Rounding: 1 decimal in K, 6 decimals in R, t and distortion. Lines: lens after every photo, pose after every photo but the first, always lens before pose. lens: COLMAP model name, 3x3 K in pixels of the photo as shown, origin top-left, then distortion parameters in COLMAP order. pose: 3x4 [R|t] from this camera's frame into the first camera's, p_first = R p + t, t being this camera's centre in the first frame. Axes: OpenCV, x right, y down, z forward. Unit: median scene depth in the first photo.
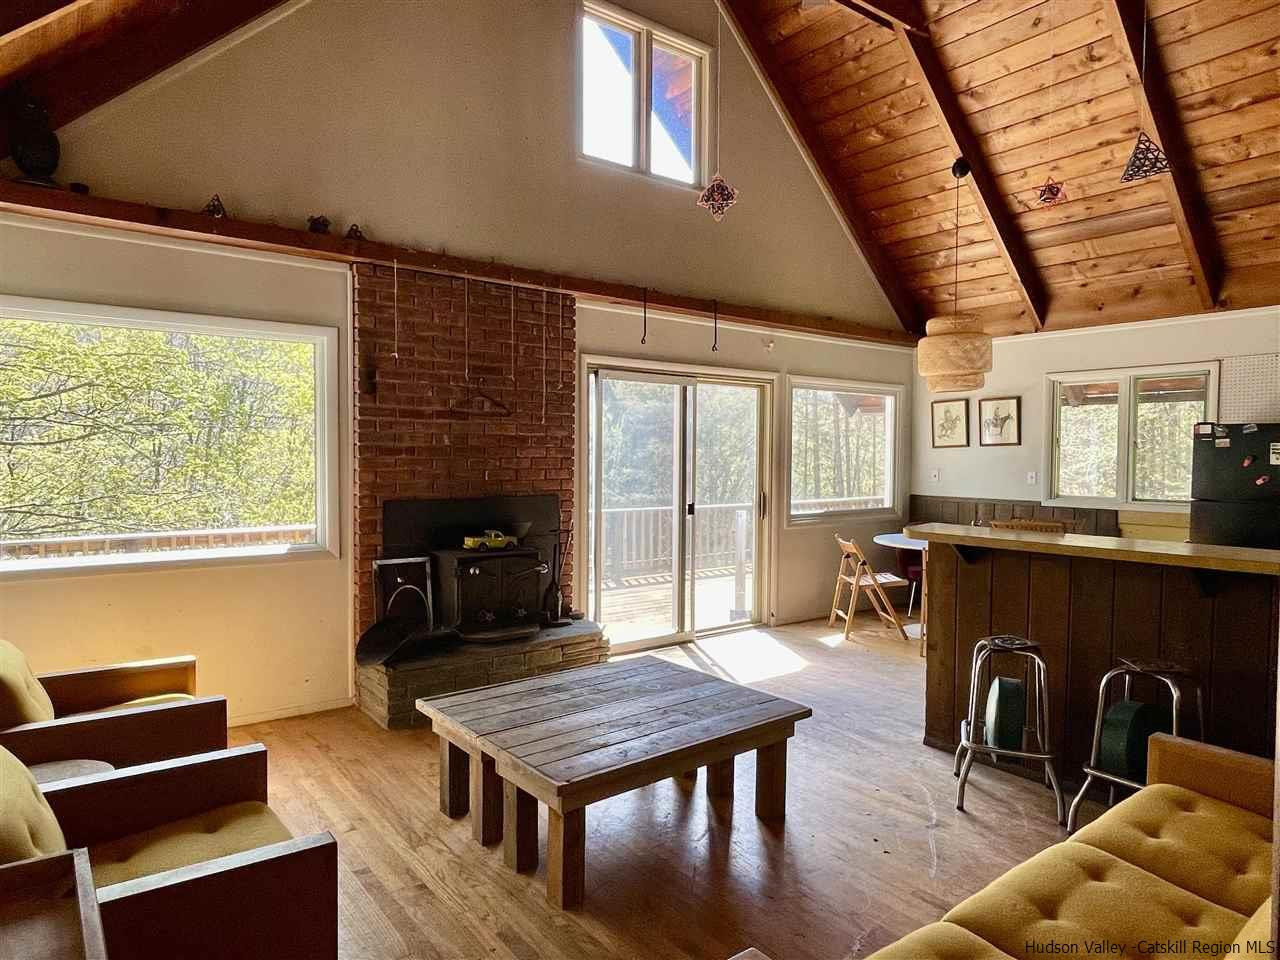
lens RADIAL K [[811.7, 0, 640.0], [0, 811.7, 480.0], [0, 0, 1]] dist [-0.002707, -0.000150]
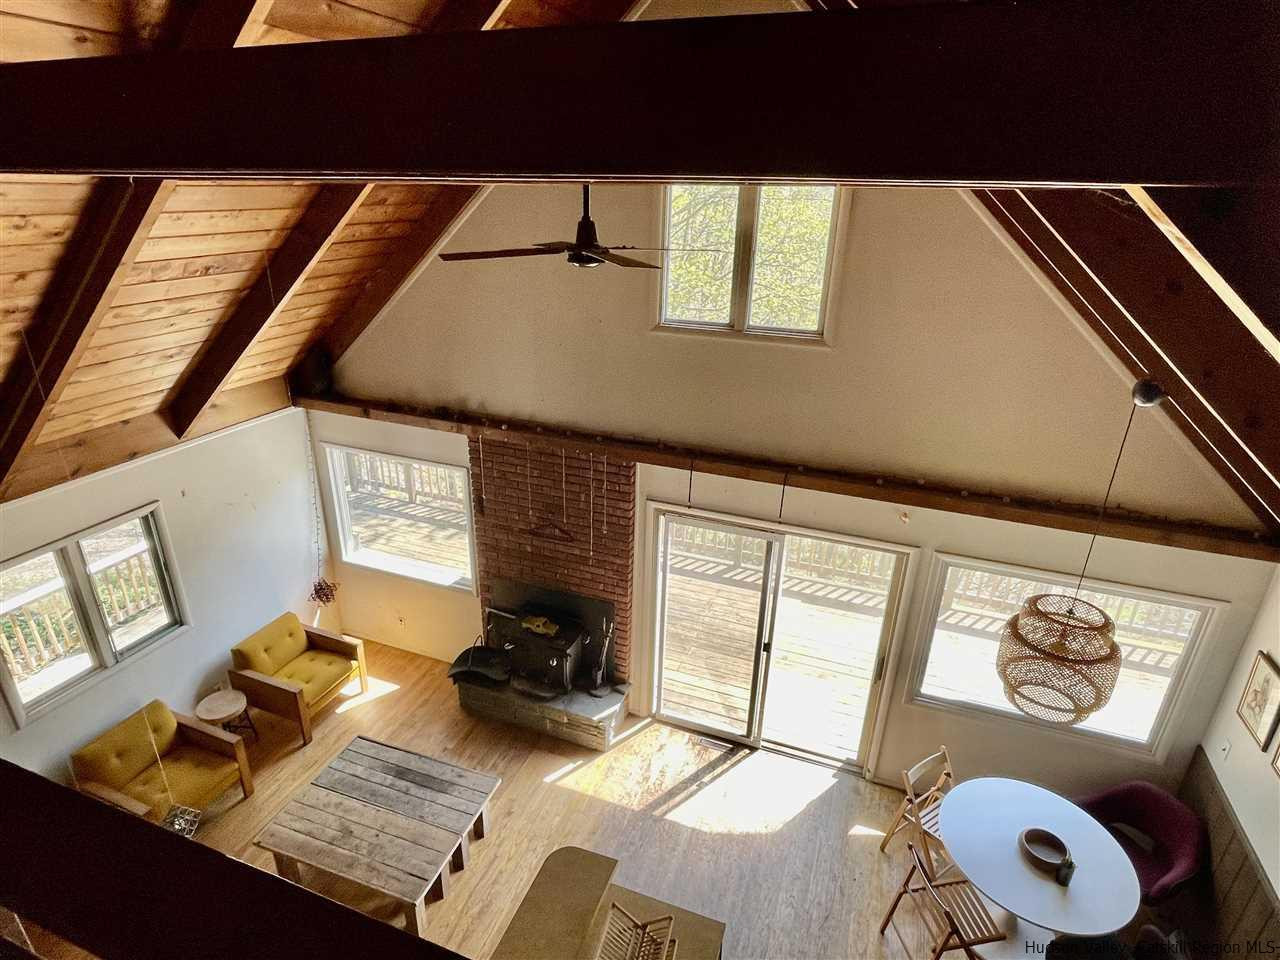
lens RADIAL K [[704.4, 0, 640.0], [0, 704.4, 480.0], [0, 0, 1]] dist [0.001372, 0.000272]
pose [[0.512787, 0.339187, -0.788671, 0.566045], [-0.047618, 0.928467, 0.368349, -0.445586], [0.857195, -0.151329, 0.492257, 0.413006]]
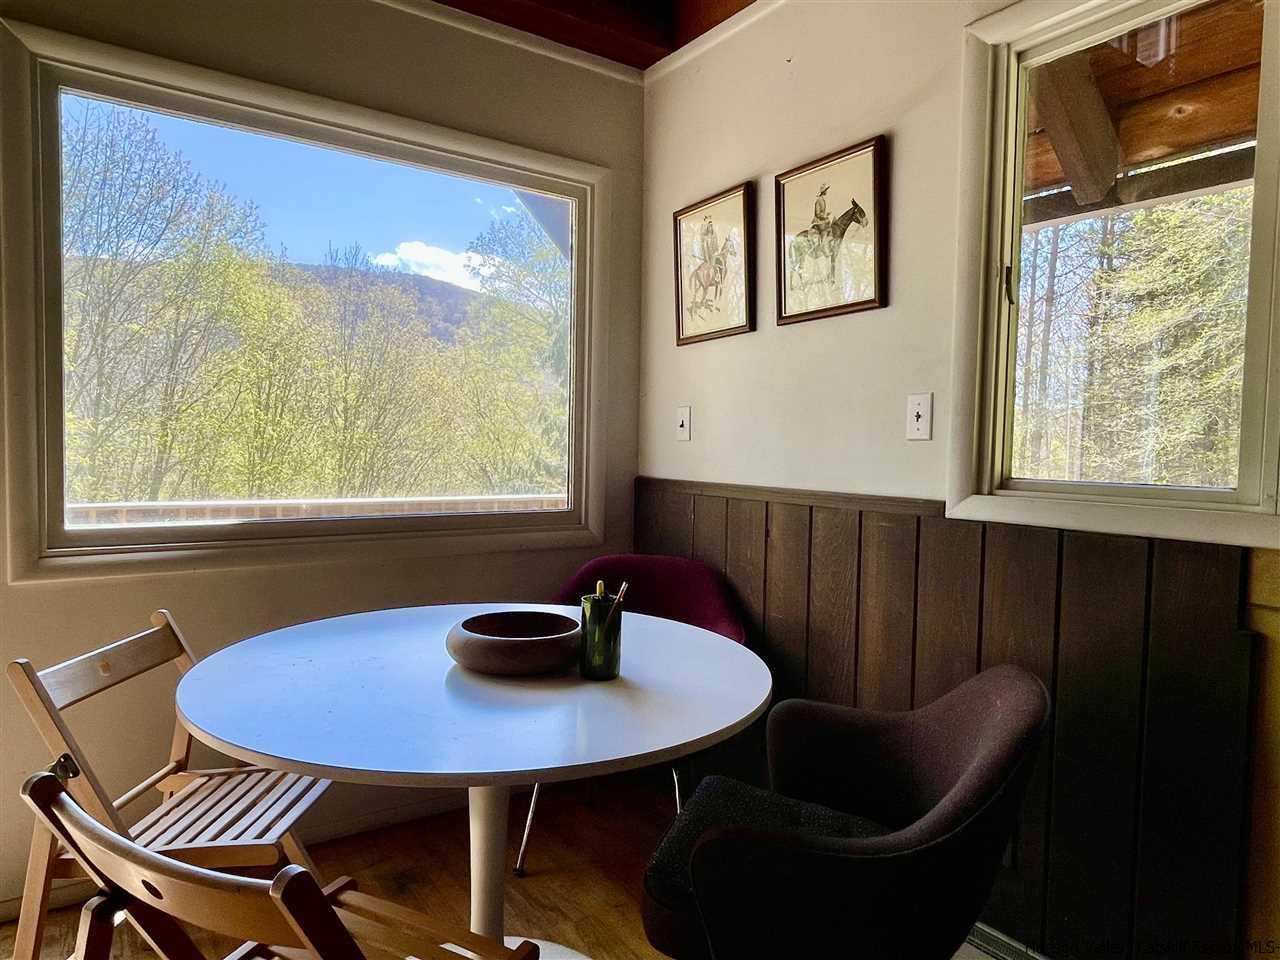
lens RADIAL K [[811.7, 0, 640.0], [0, 811.7, 480.0], [0, 0, 1]] dist [-0.002707, -0.000150]
pose [[0.998411, 0.016526, -0.053868, 0.416406], [-0.015878, 0.999797, 0.012440, 0.017508], [0.054063, -0.011565, 0.998471, 0.738388]]
